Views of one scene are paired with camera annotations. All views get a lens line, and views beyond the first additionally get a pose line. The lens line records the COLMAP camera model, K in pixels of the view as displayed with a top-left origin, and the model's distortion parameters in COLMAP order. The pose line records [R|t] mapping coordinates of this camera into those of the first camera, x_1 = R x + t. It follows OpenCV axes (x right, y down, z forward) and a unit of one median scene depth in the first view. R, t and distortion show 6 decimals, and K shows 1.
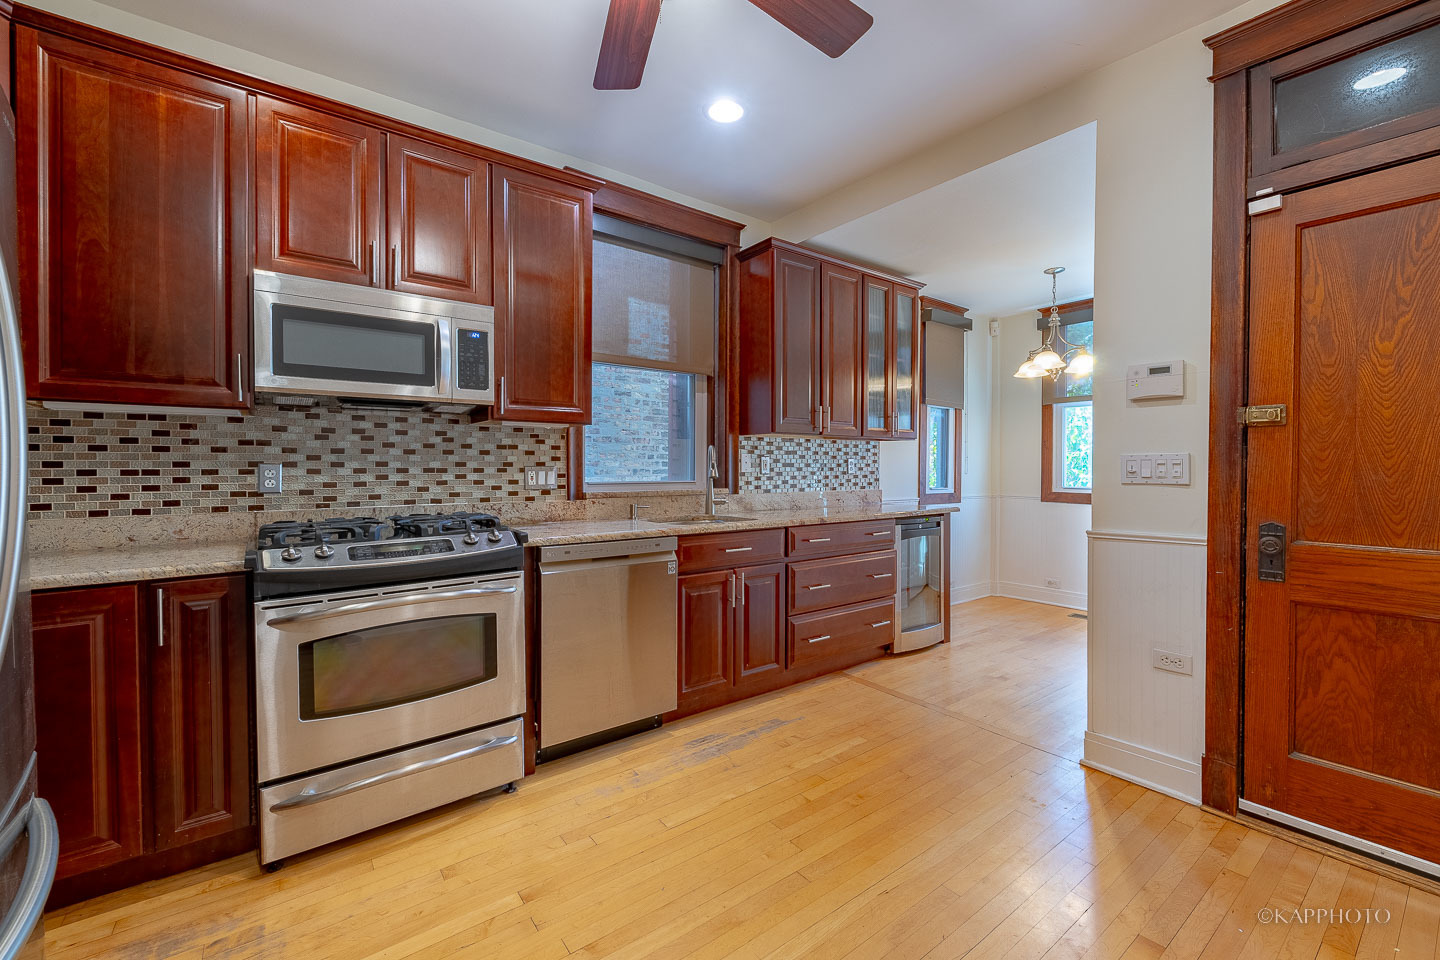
lens RADIAL K [[578.7, 0, 723.6], [0, 578.7, 473.5], [0, 0, 1]] dist [0.007138, -0.004491]
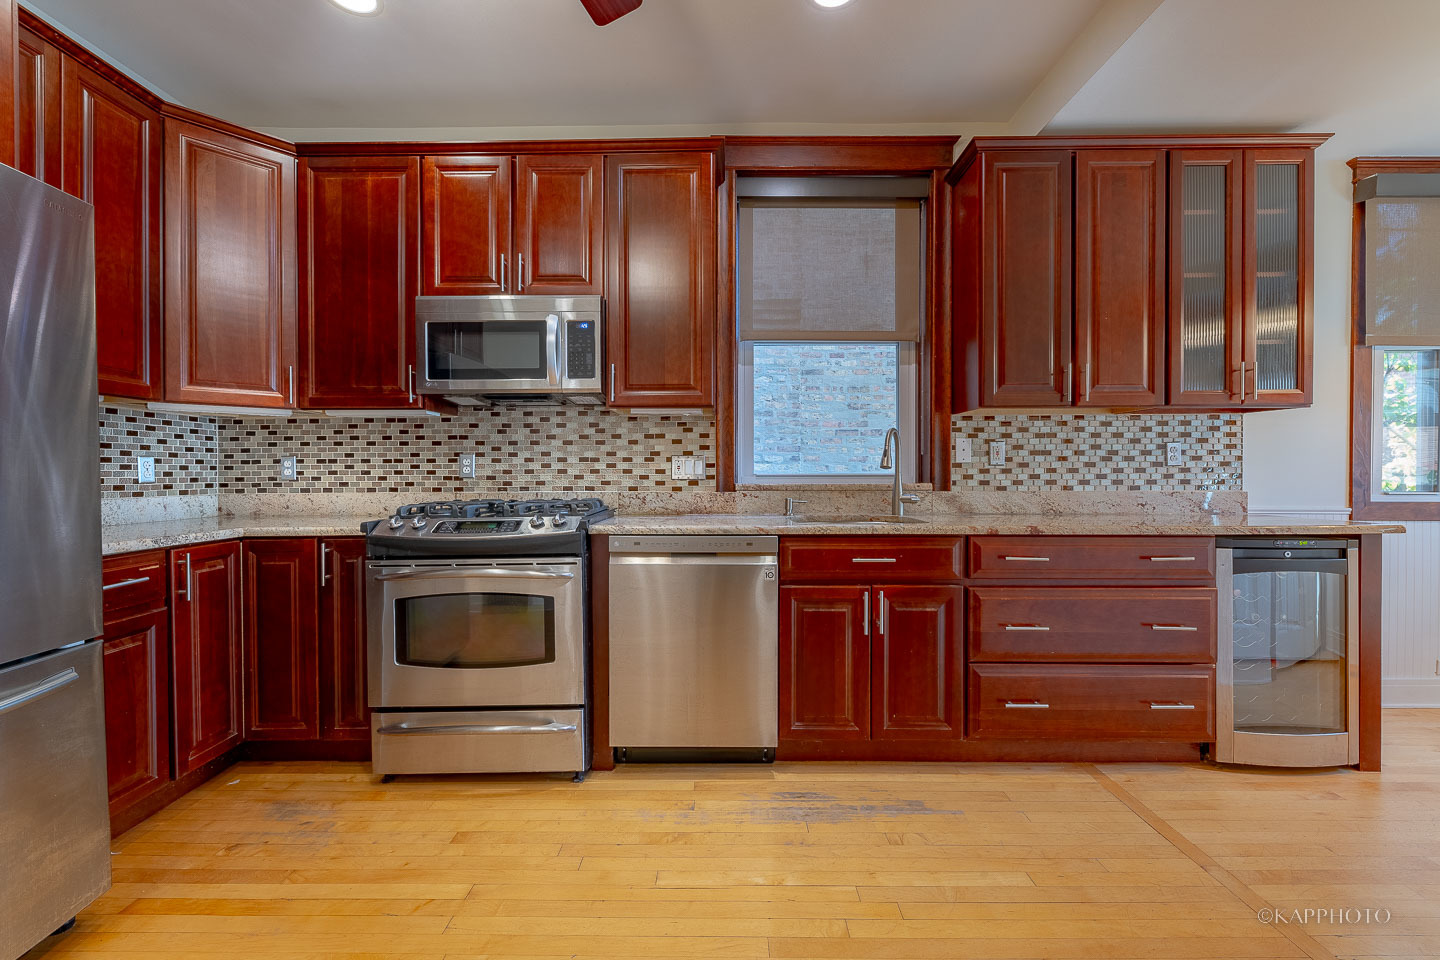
lens RADIAL K [[578.7, 0, 723.6], [0, 578.7, 473.5], [0, 0, 1]] dist [0.007138, -0.004491]
pose [[0.798613, 0.001964, -0.601841, 0.325843], [-0.004599, 0.999985, -0.002840, 0.020926], [0.601827, 0.005036, 0.798611, 0.276627]]
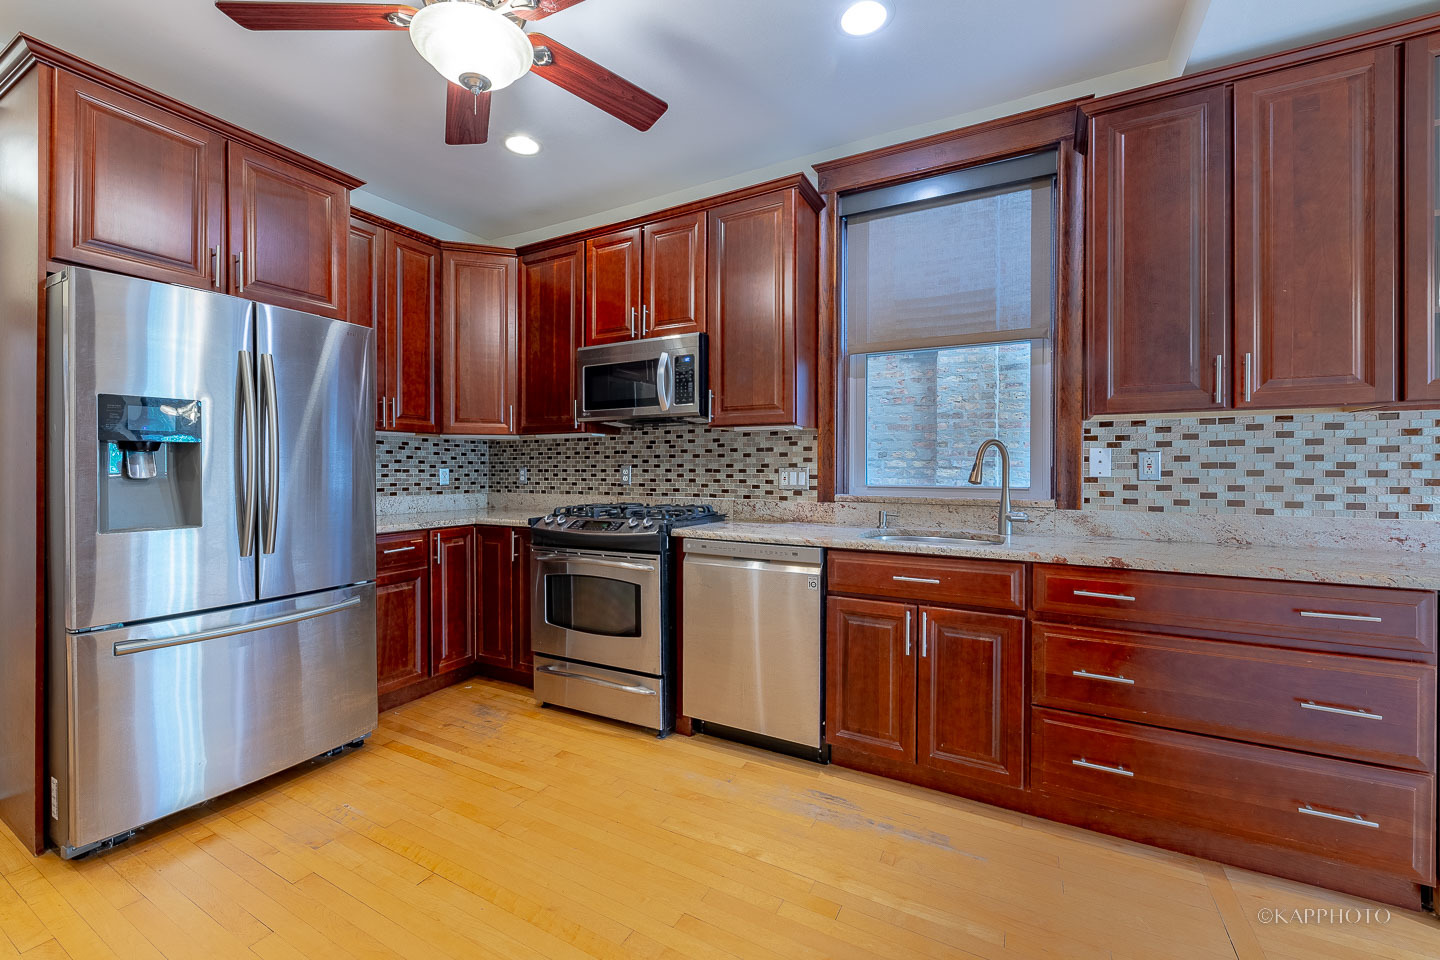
lens RADIAL K [[585.8, 0, 712.8], [0, 585.8, 468.9], [0, 0, 1]] dist [-0.000122, 0.000102]
pose [[0.416136, 0.004031, -0.909294, 0.601316], [-0.011210, 0.999937, -0.000698, -0.007585], [0.909233, 0.010484, 0.416155, 0.452670]]
